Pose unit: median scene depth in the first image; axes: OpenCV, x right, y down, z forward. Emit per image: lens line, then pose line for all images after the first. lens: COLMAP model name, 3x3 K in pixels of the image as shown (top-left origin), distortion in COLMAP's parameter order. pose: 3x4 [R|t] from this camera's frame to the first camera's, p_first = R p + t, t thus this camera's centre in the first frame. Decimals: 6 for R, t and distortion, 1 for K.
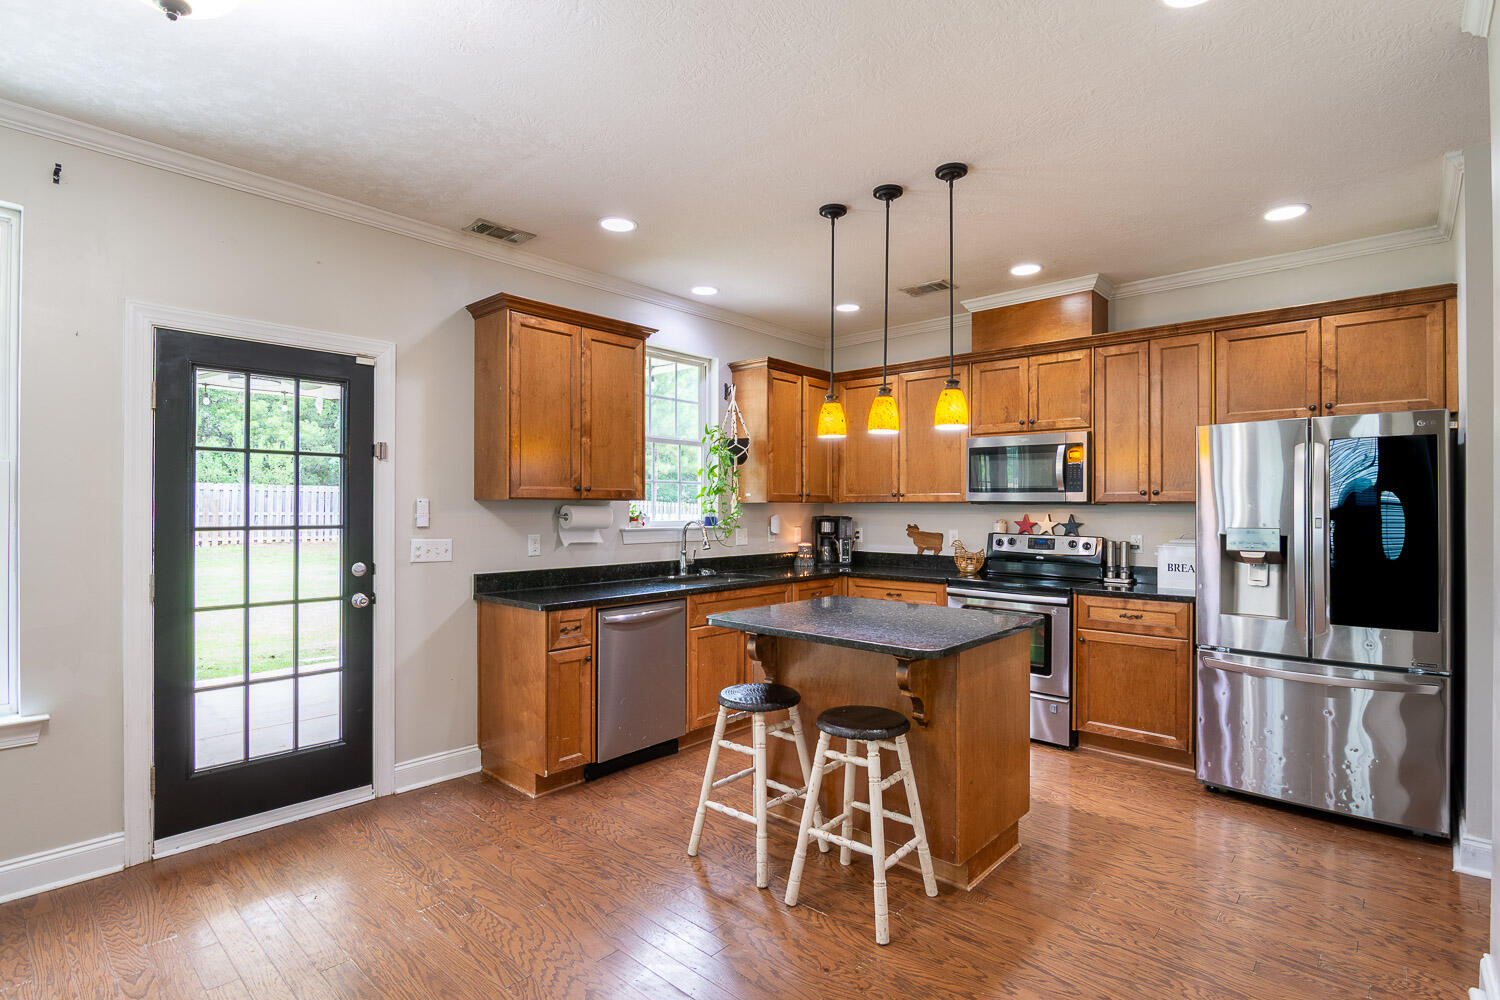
lens RADIAL K [[760.8, 0, 779.4], [0, 760.8, 505.5], [0, 0, 1]] dist [-0.008831, -0.005569]
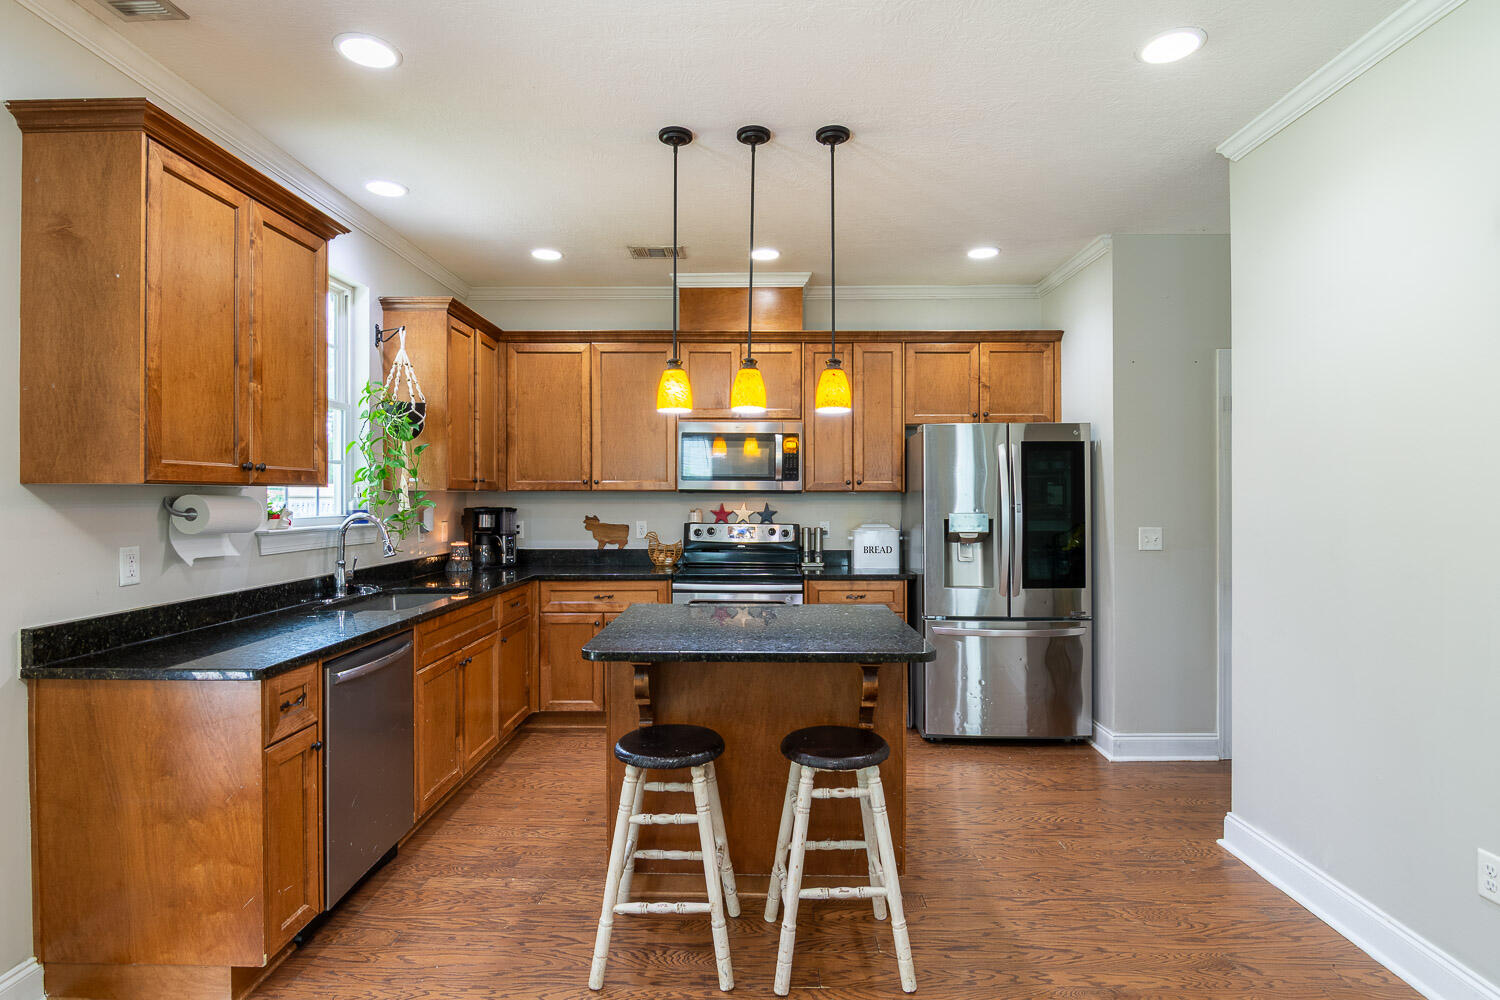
lens RADIAL K [[760.8, 0, 753.4], [0, 760.8, 495.6], [0, 0, 1]] dist [-0.008831, -0.005569]
pose [[0.745873, -0.002199, 0.666085, -0.347803], [0.000950, 0.999997, 0.002237, -0.000153], [-0.666088, -0.001036, 0.745873, 0.277227]]
